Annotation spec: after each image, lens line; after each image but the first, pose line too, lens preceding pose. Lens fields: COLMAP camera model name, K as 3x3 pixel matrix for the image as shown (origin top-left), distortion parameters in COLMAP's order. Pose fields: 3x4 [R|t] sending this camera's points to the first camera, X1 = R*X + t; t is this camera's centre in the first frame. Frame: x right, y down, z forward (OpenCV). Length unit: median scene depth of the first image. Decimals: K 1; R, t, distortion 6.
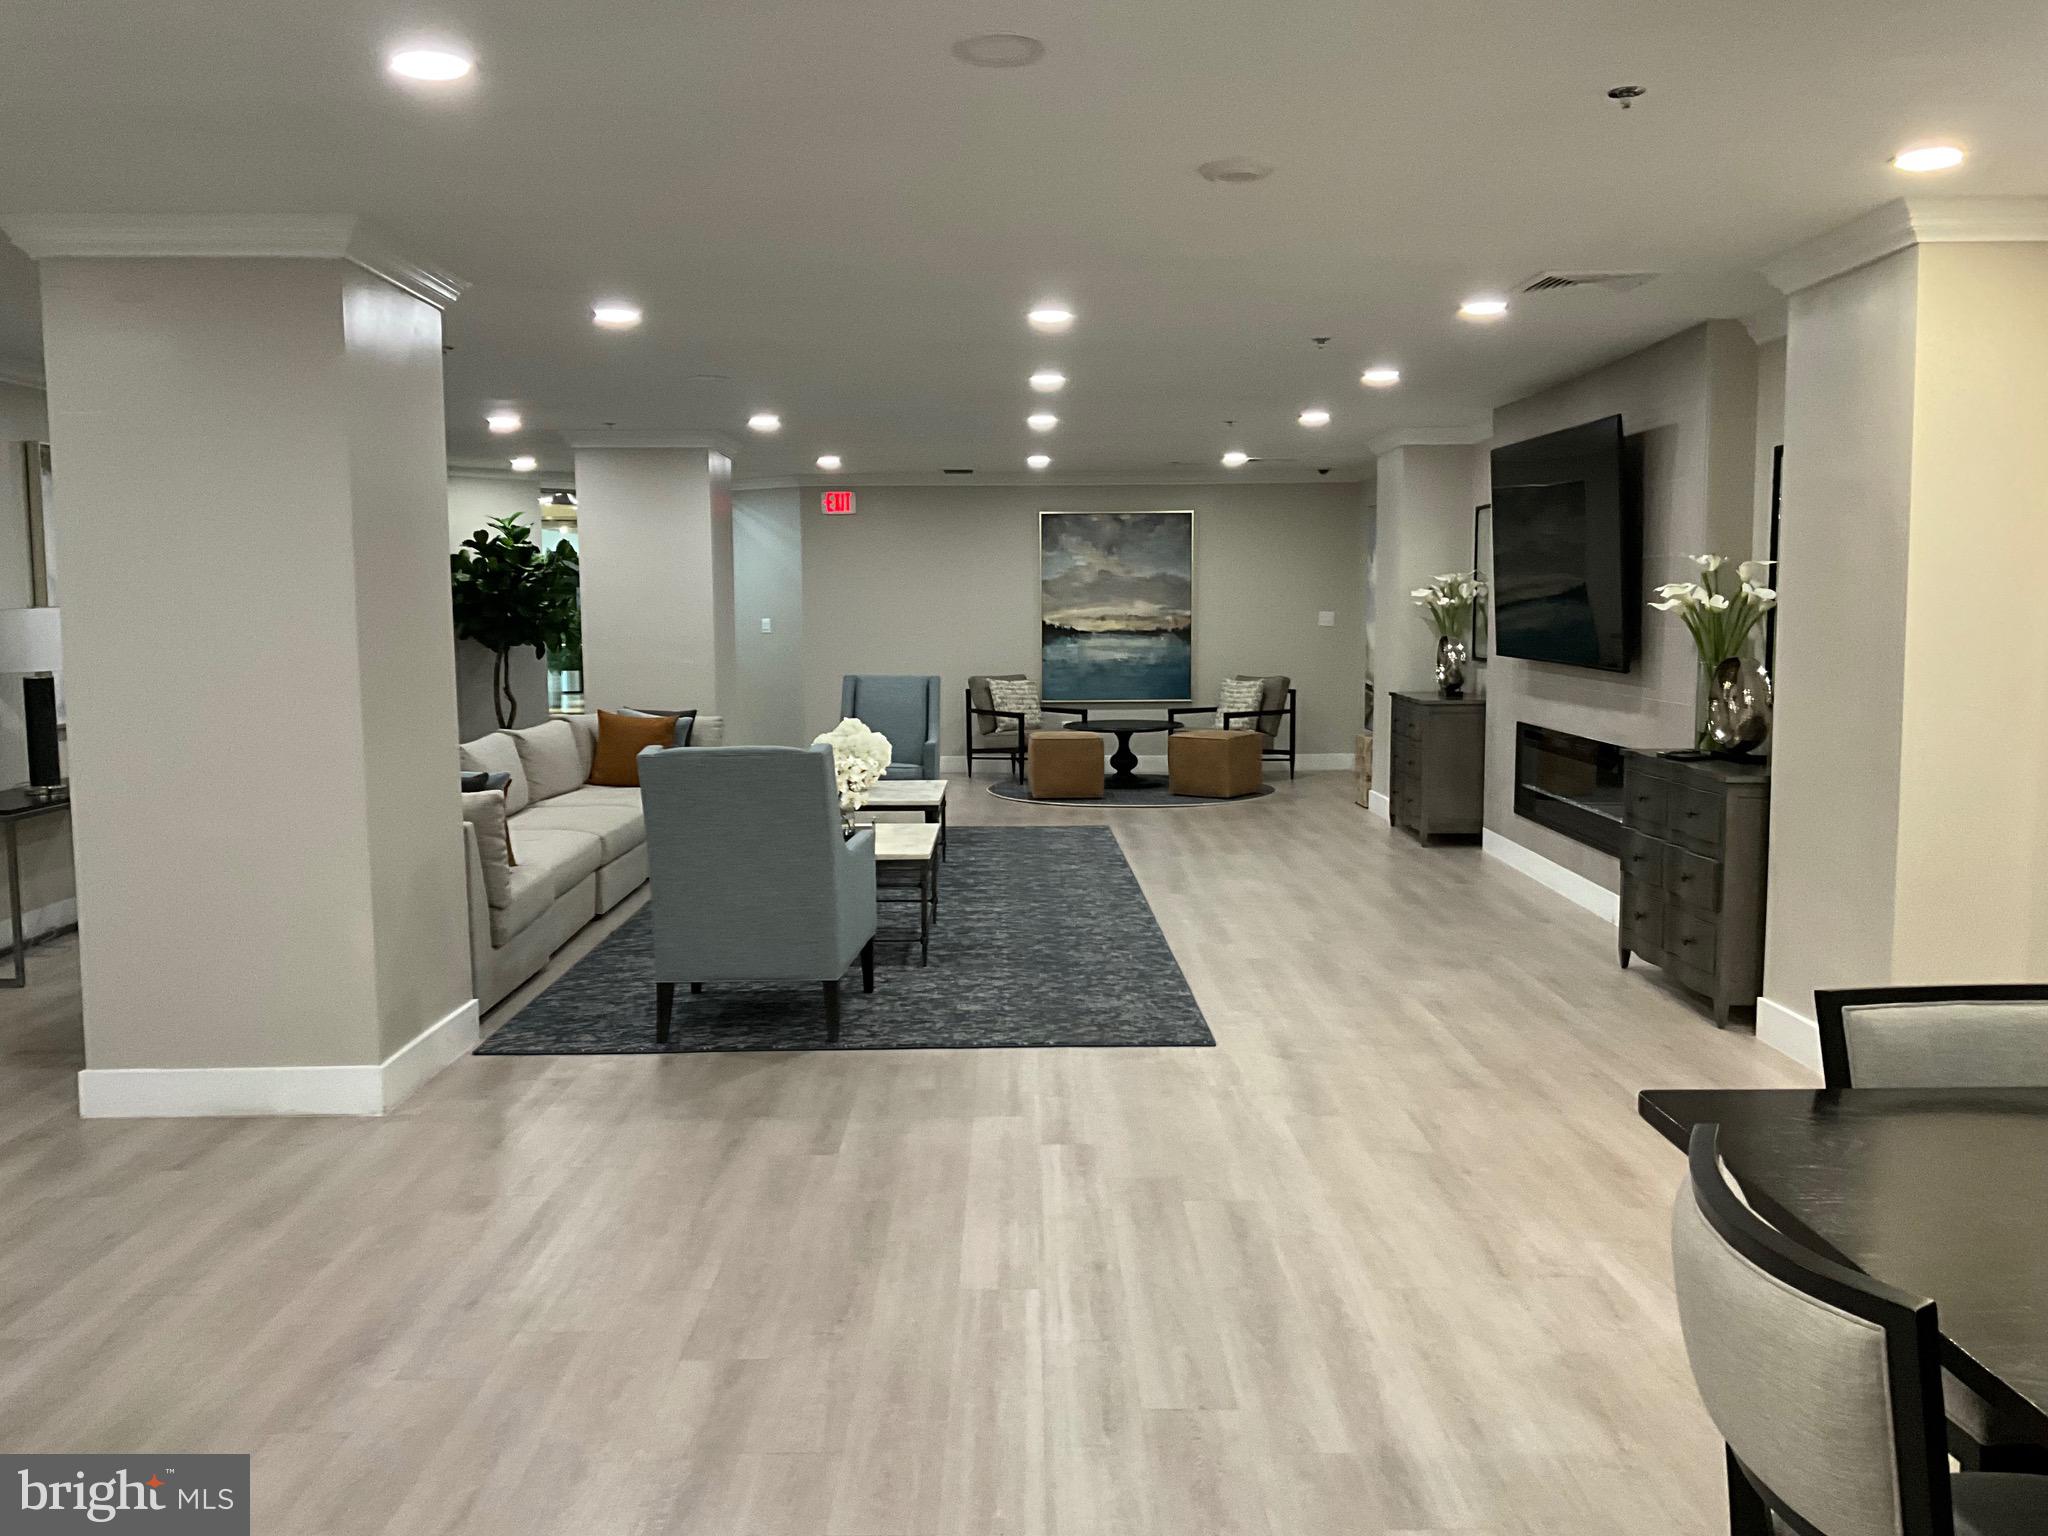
lens RADIAL K [[1702.0, 0, 1017.5], [0, 1702.0, 758.7], [0, 0, 1]] dist [0.039314, -0.088425]
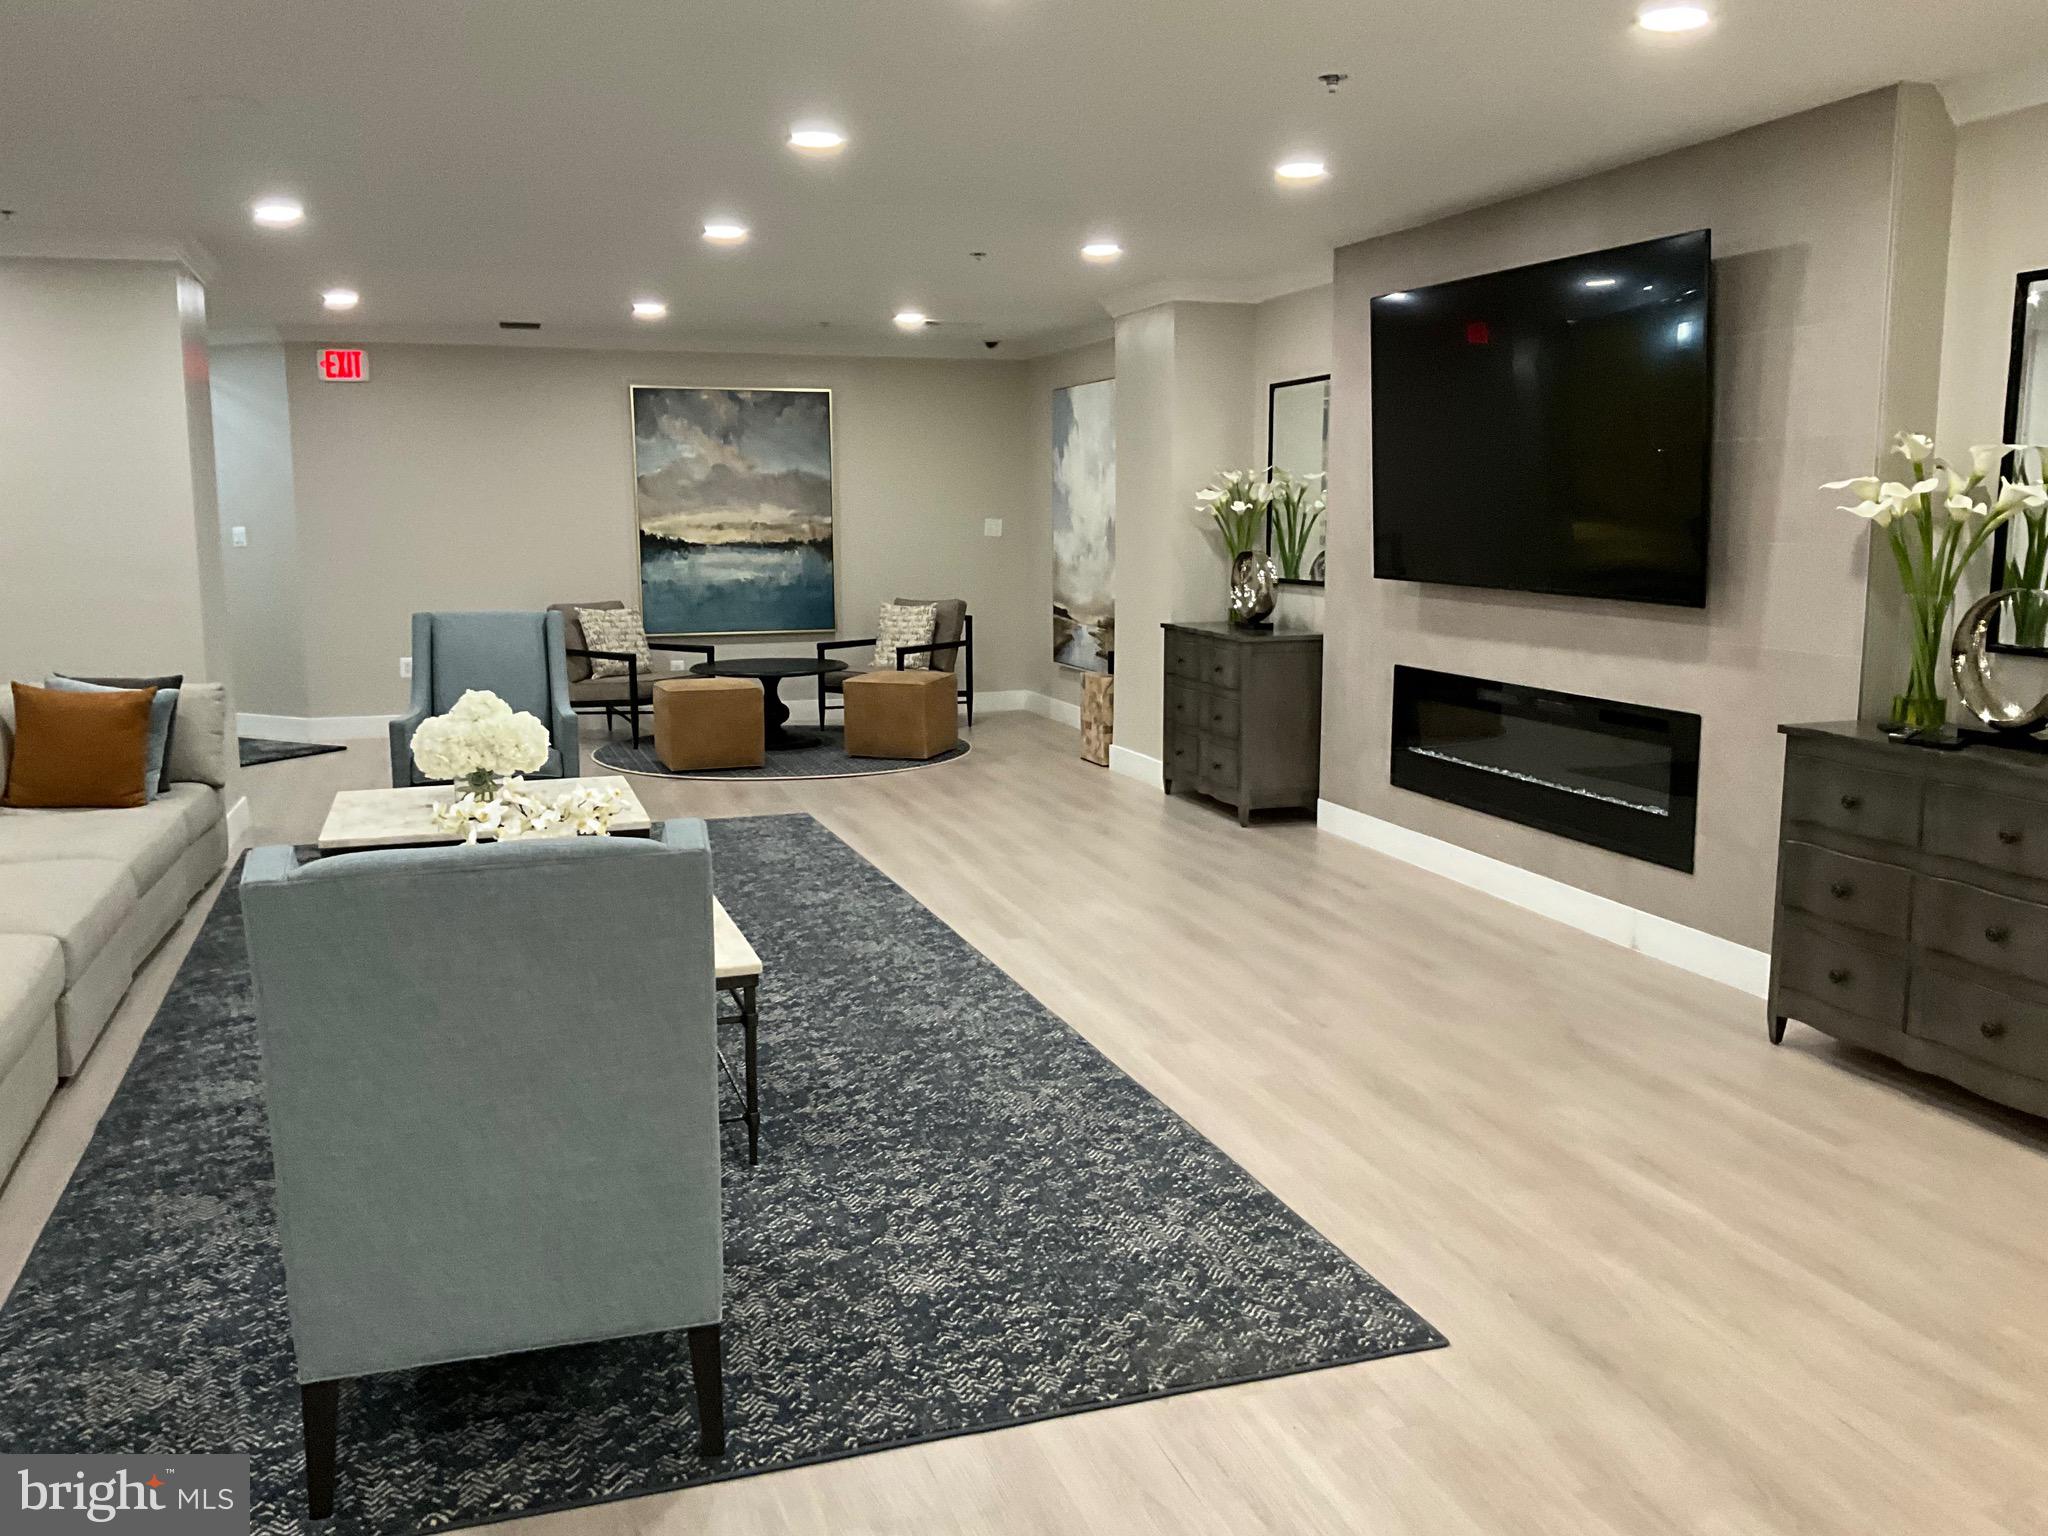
lens RADIAL K [[1702.0, 0, 1044.5], [0, 1702.0, 784.8], [0, 0, 1]] dist [0.039314, -0.088425]
pose [[0.947086, -0.050747, 0.316944, -0.065958], [0.028496, 0.996817, 0.074452, -0.019802], [-0.319714, -0.061481, 0.945518, 0.219065]]
